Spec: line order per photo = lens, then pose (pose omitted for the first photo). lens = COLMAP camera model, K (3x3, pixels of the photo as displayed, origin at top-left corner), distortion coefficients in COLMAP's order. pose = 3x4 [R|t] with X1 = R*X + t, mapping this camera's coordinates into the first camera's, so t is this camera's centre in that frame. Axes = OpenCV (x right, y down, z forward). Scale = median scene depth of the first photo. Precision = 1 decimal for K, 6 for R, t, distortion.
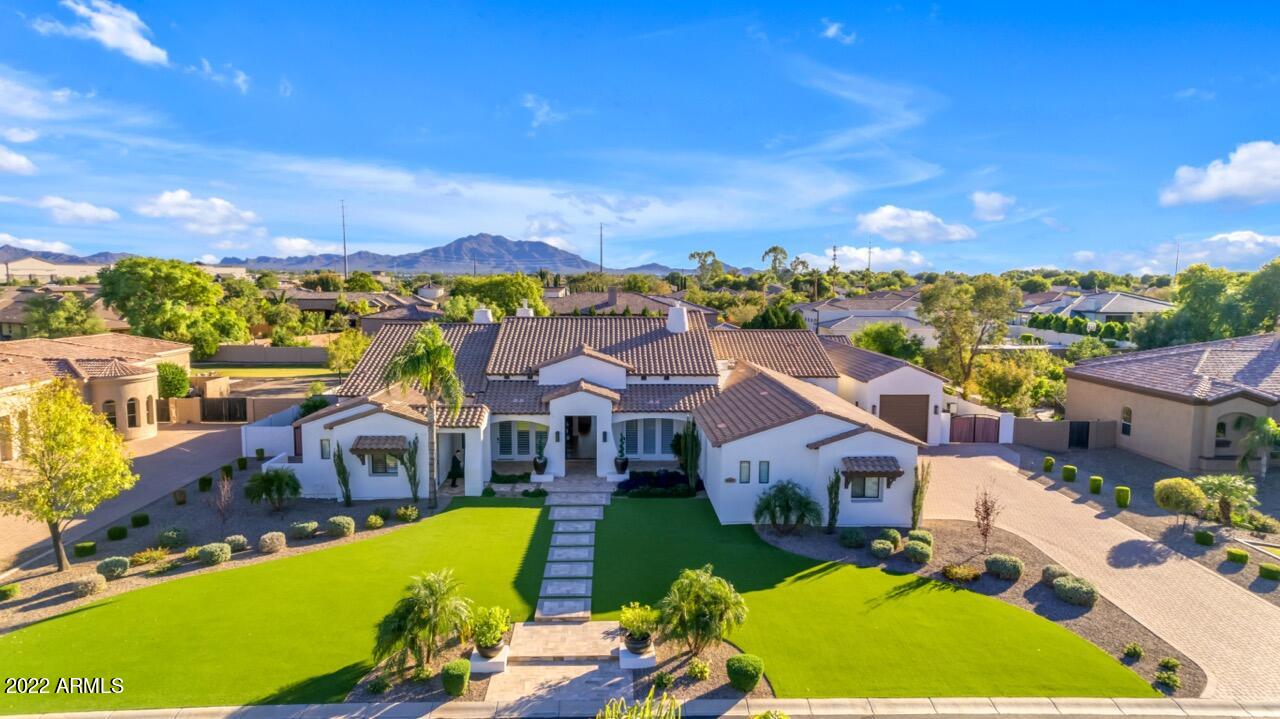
lens RADIAL K [[807.7, 0, 646.1], [0, 807.7, 362.6], [0, 0, 1]] dist [0.000679, 0.044842]
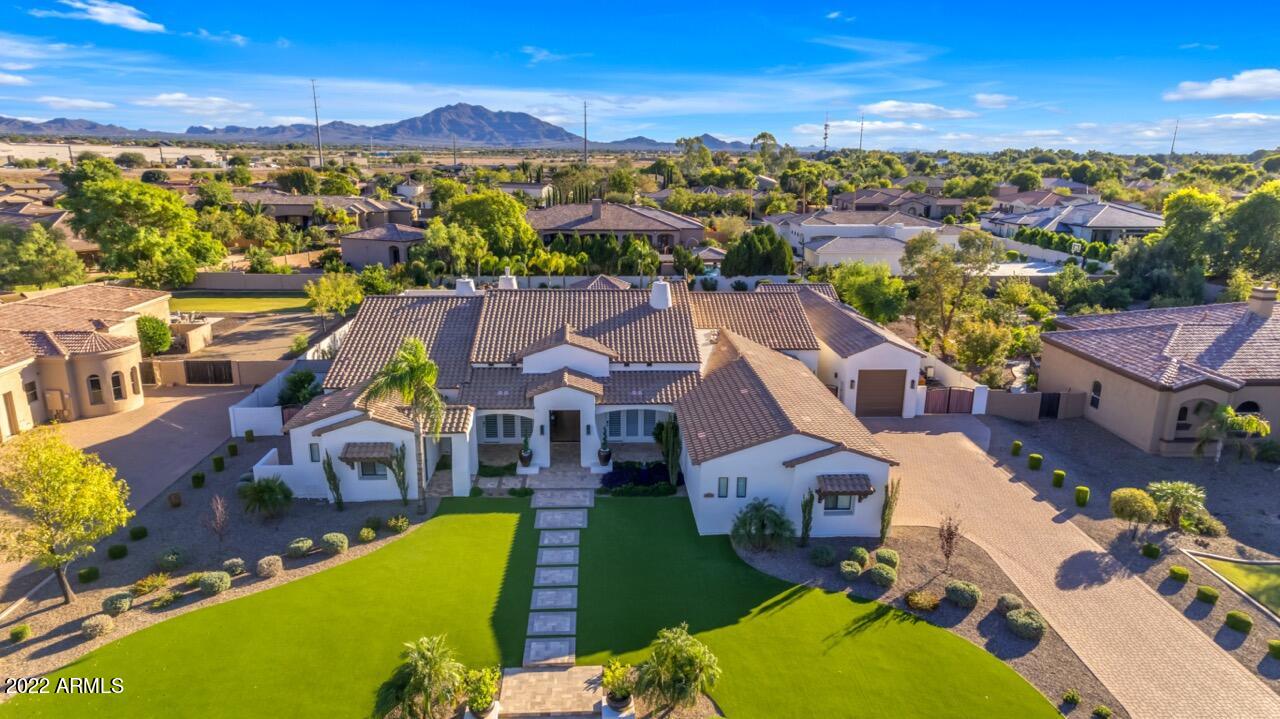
lens RADIAL K [[807.7, 0, 646.1], [0, 807.7, 362.6], [0, 0, 1]] dist [0.000679, 0.044842]
pose [[0.999828, 0.002662, 0.018333, 0.002988], [-0.005411, 0.988427, 0.151601, -0.143301], [-0.017717, -0.151674, 0.988272, -0.000821]]
